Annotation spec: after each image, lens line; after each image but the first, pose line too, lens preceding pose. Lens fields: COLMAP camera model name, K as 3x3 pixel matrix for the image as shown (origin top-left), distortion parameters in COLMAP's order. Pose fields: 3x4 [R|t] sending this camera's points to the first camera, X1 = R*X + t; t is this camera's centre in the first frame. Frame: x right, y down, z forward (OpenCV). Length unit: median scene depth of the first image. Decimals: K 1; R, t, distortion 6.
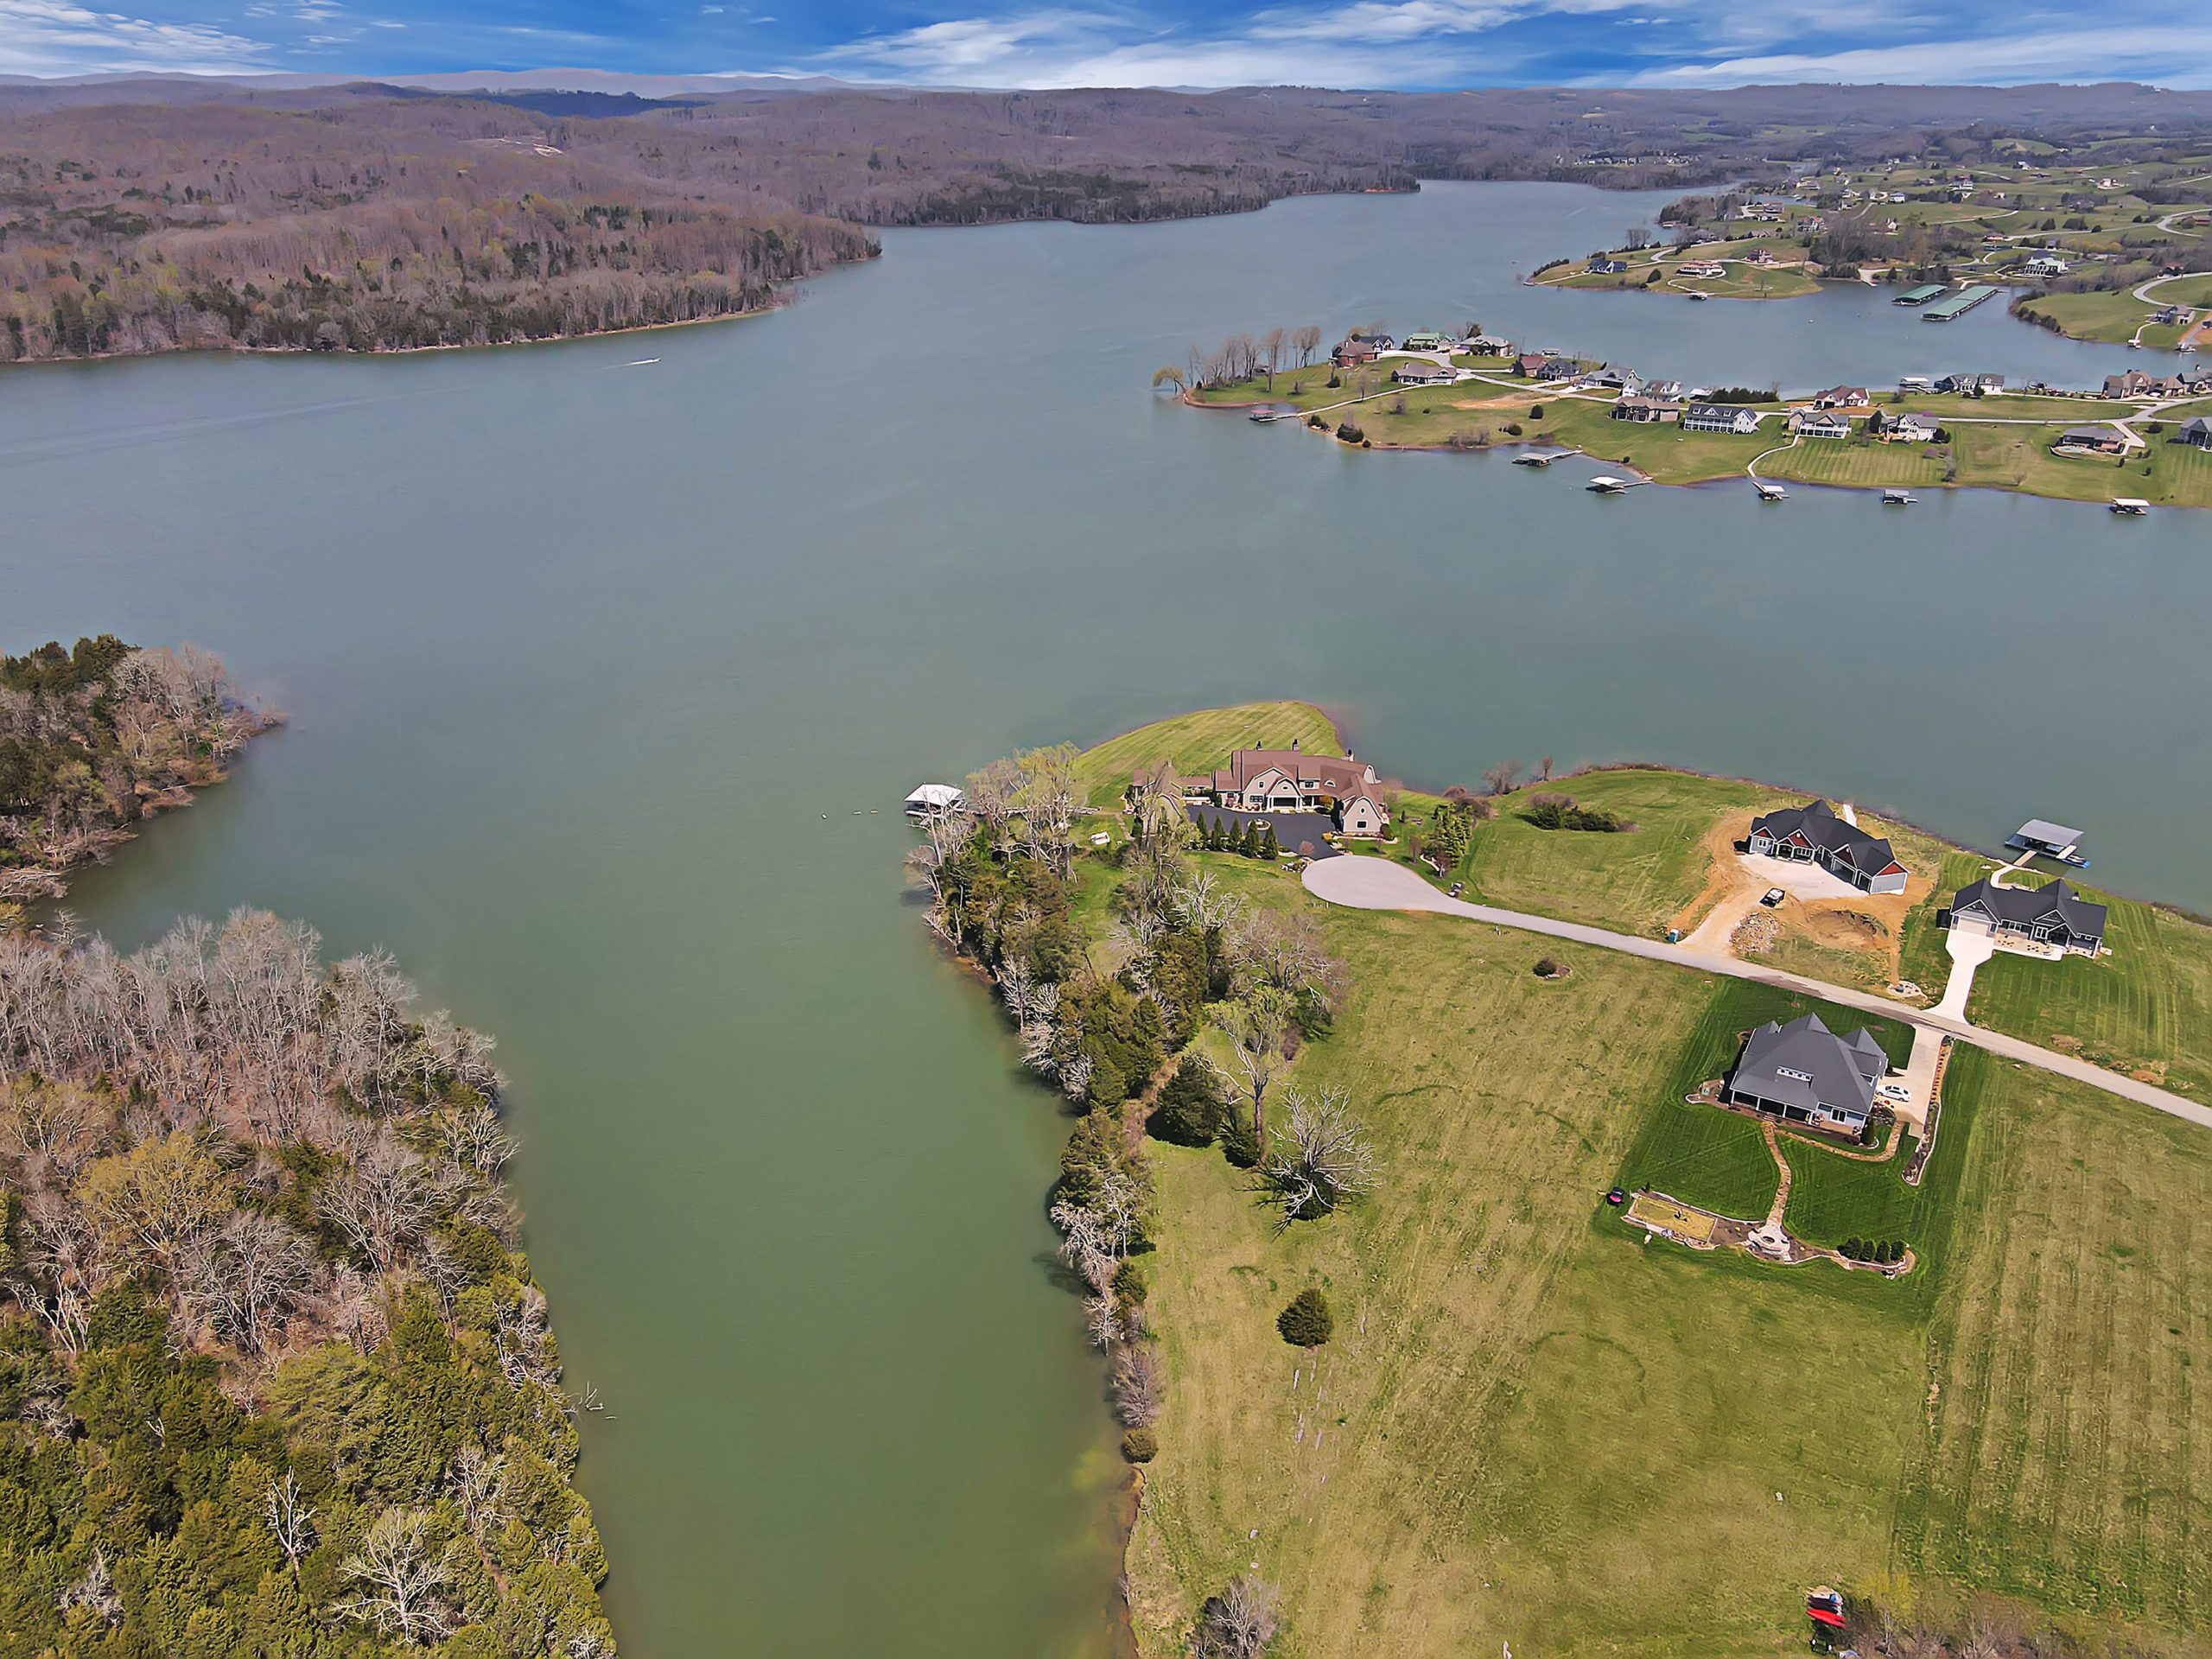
lens RADIAL K [[1625.2, 0, 1104.1], [0, 1625.2, 827.9], [0, 0, 1]] dist [0.005099, 0.015603]
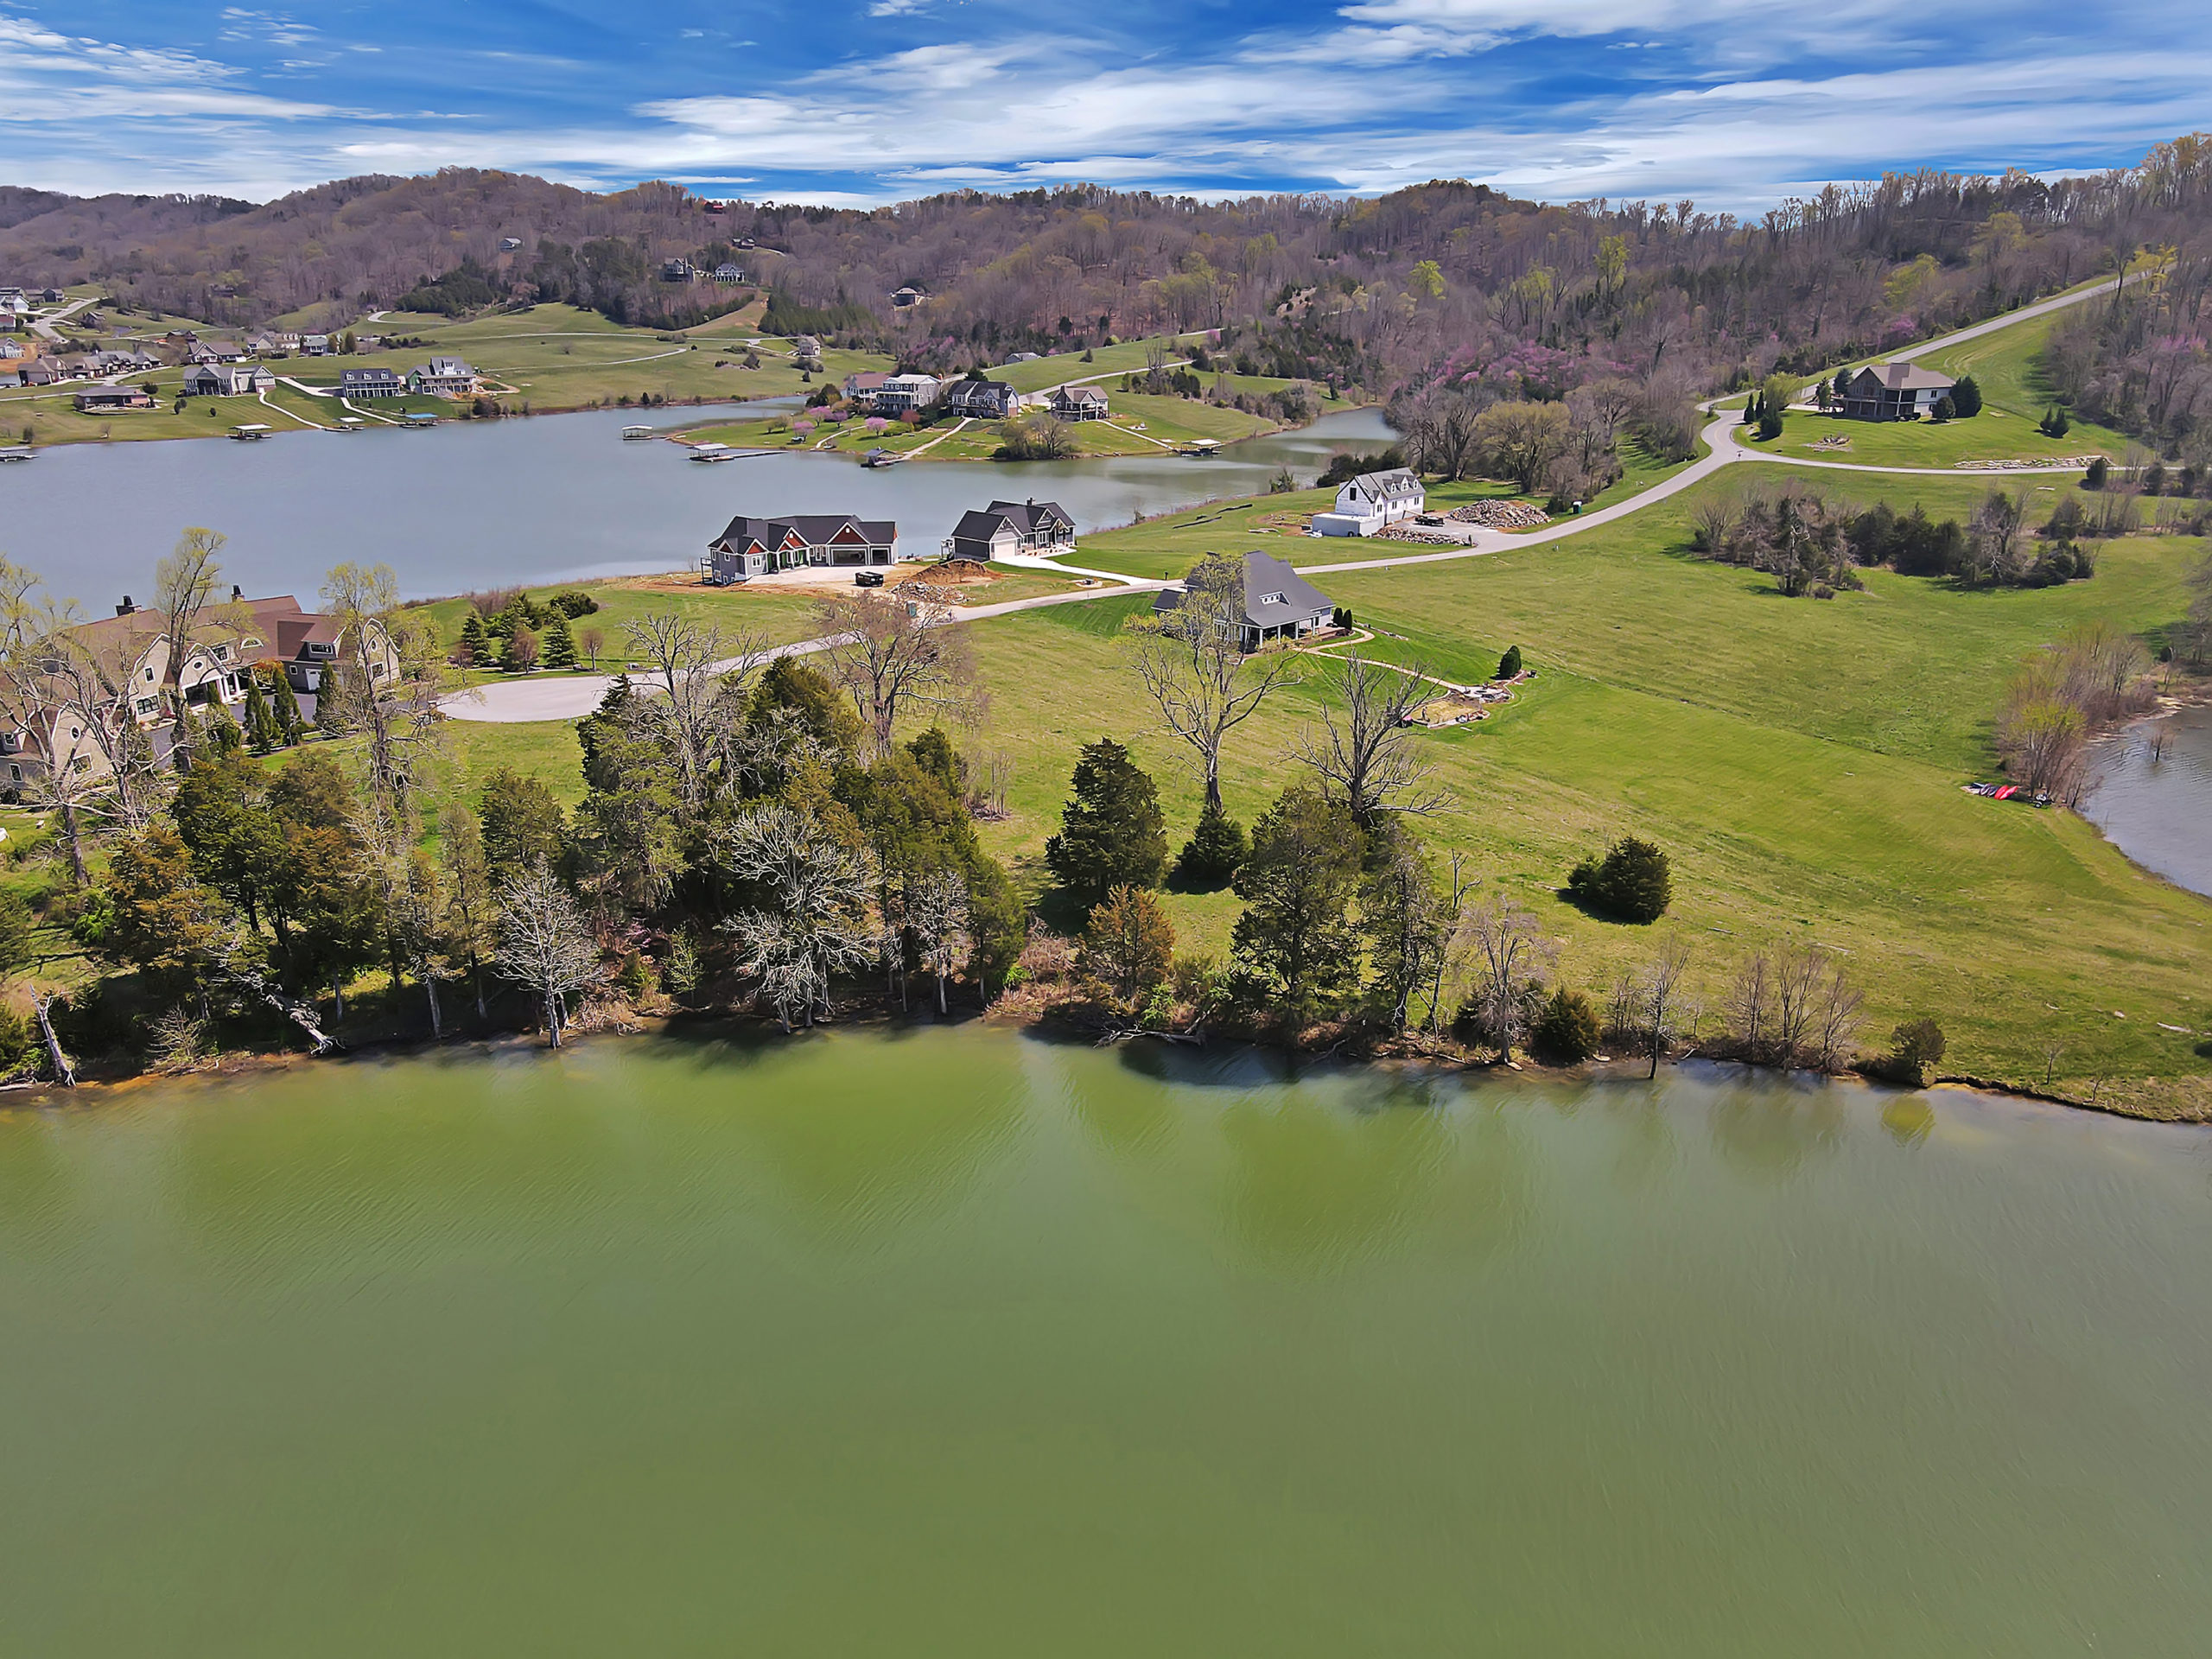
lens RADIAL K [[1626.6, 0, 1104.2], [0, 1626.6, 830.4], [0, 0, 1]] dist [-0.008233, 0.042495]
pose [[0.251486, -0.310633, 0.916658, -0.316738], [0.400057, 0.895766, 0.193798, 0.039319], [-0.881311, 0.317978, 0.349544, 0.564607]]
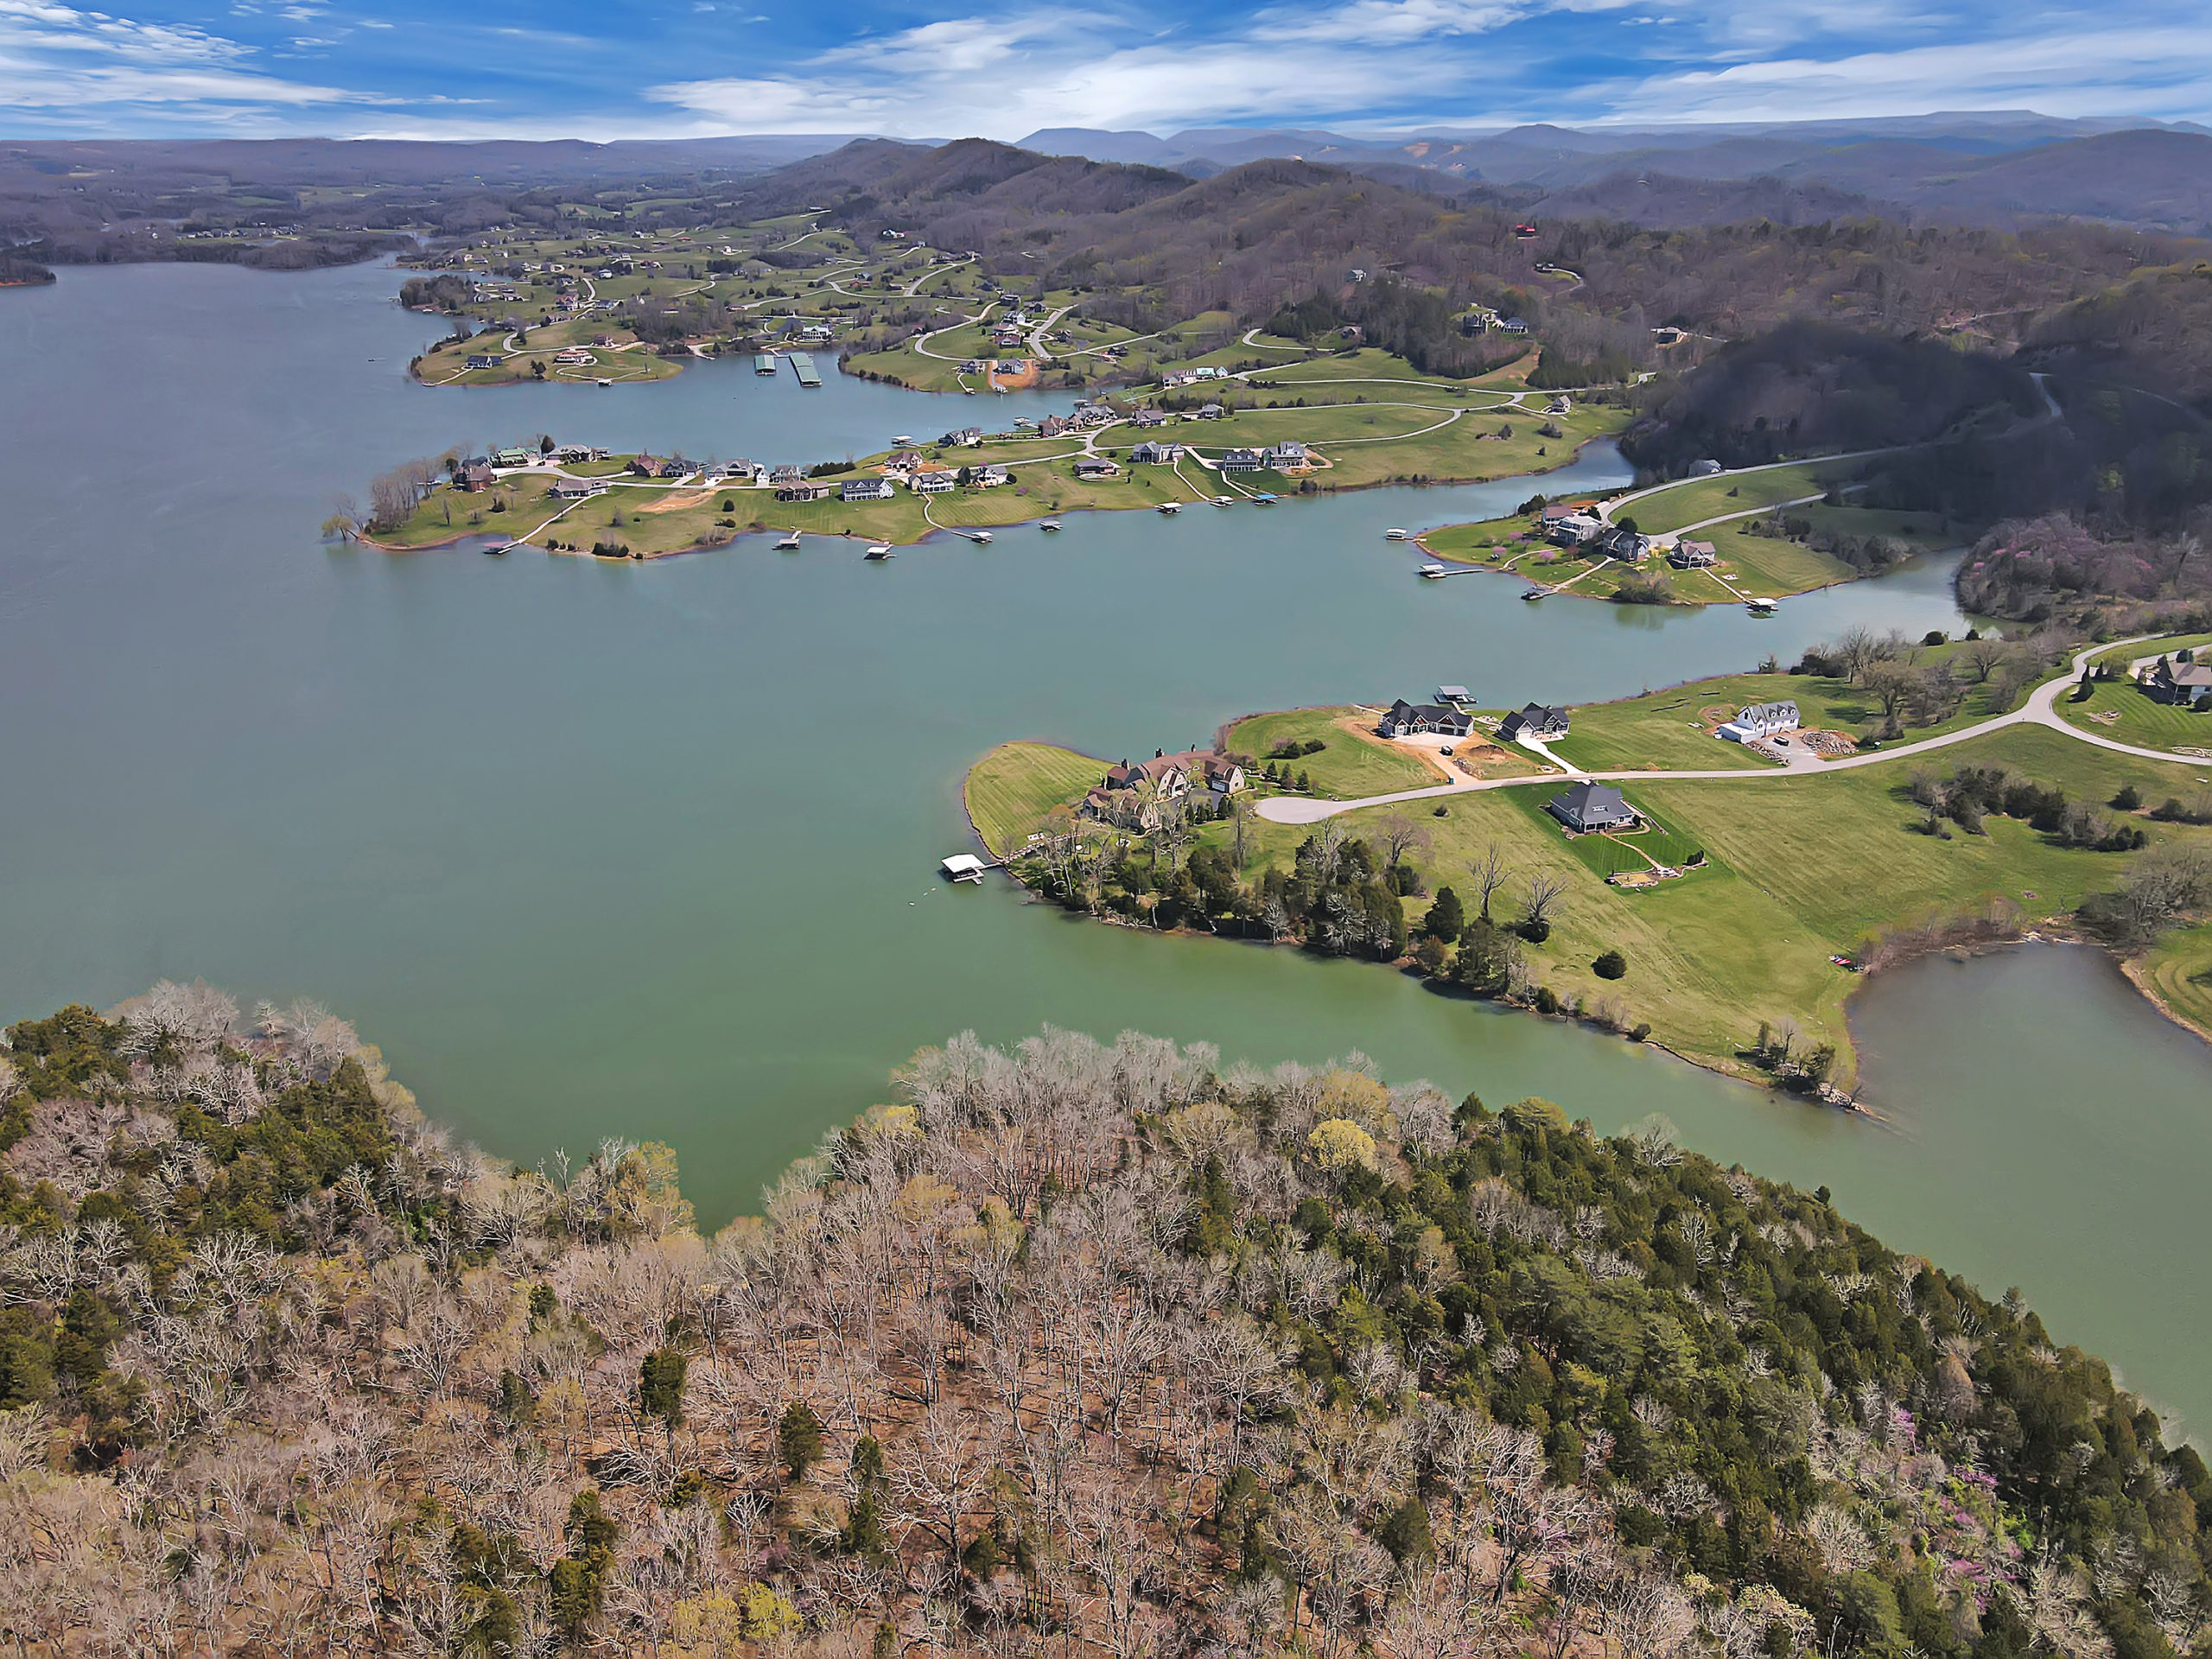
lens RADIAL K [[1626.6, 0, 1104.2], [0, 1626.6, 830.4], [0, 0, 1]] dist [-0.008233, 0.042495]
pose [[0.671942, -0.289073, 0.681859, -0.967377], [0.304305, 0.947135, 0.101657, -0.151872], [-0.675198, 0.139185, 0.724386, -0.036056]]
